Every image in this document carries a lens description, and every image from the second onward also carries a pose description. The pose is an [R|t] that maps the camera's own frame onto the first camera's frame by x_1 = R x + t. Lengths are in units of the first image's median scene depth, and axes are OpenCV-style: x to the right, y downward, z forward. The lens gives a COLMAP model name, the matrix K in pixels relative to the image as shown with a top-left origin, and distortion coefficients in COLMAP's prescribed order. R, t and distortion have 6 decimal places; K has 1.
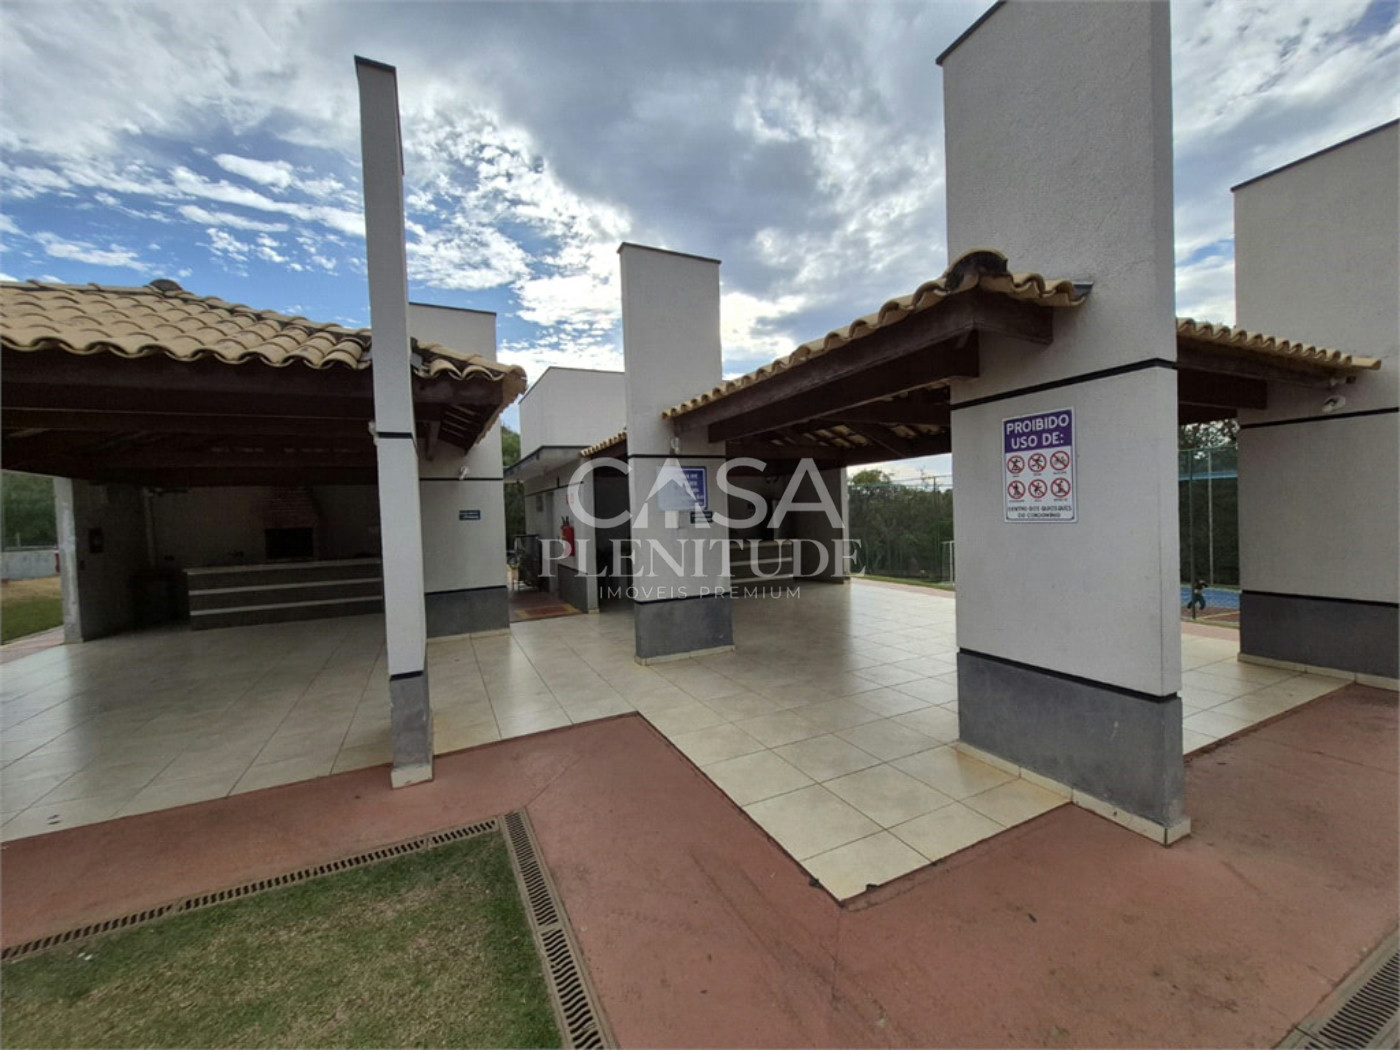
lens RADIAL K [[523.3, 0, 673.0], [0, 523.3, 531.7], [0, 0, 1]] dist [-0.000329, -0.000246]
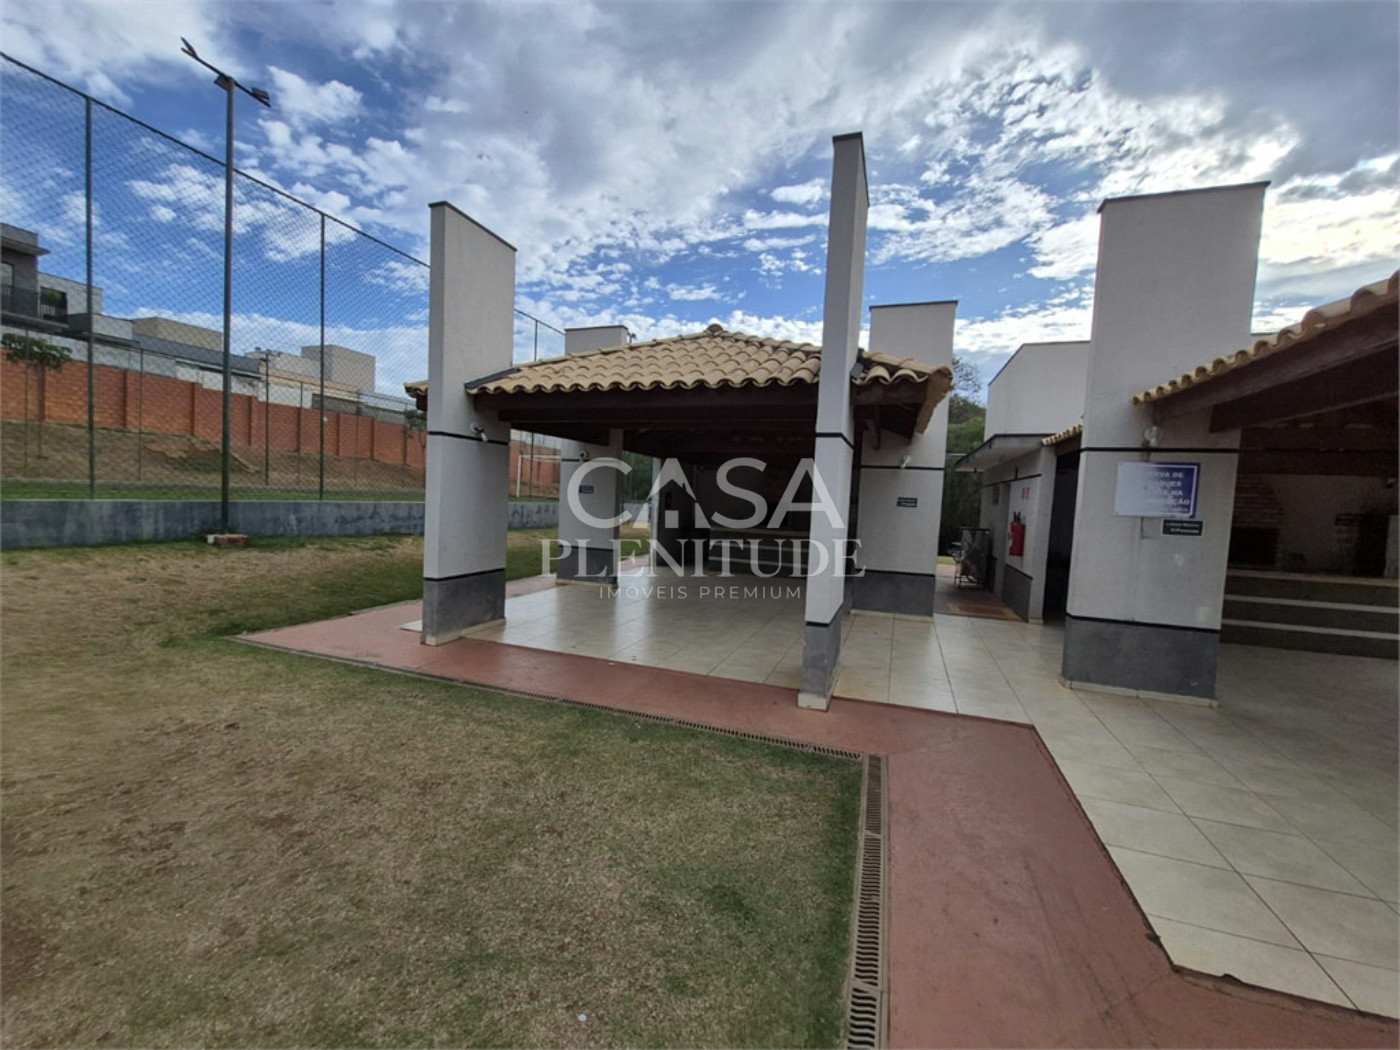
lens RADIAL K [[547.6, 0, 696.9], [0, 547.6, 538.9], [0, 0, 1]] dist [0.002389, 0.000327]
pose [[0.703481, 0.123791, -0.699850, 0.178068], [-0.097799, 0.992208, 0.077198, -0.004721], [0.703953, 0.014137, 0.710106, -0.143376]]
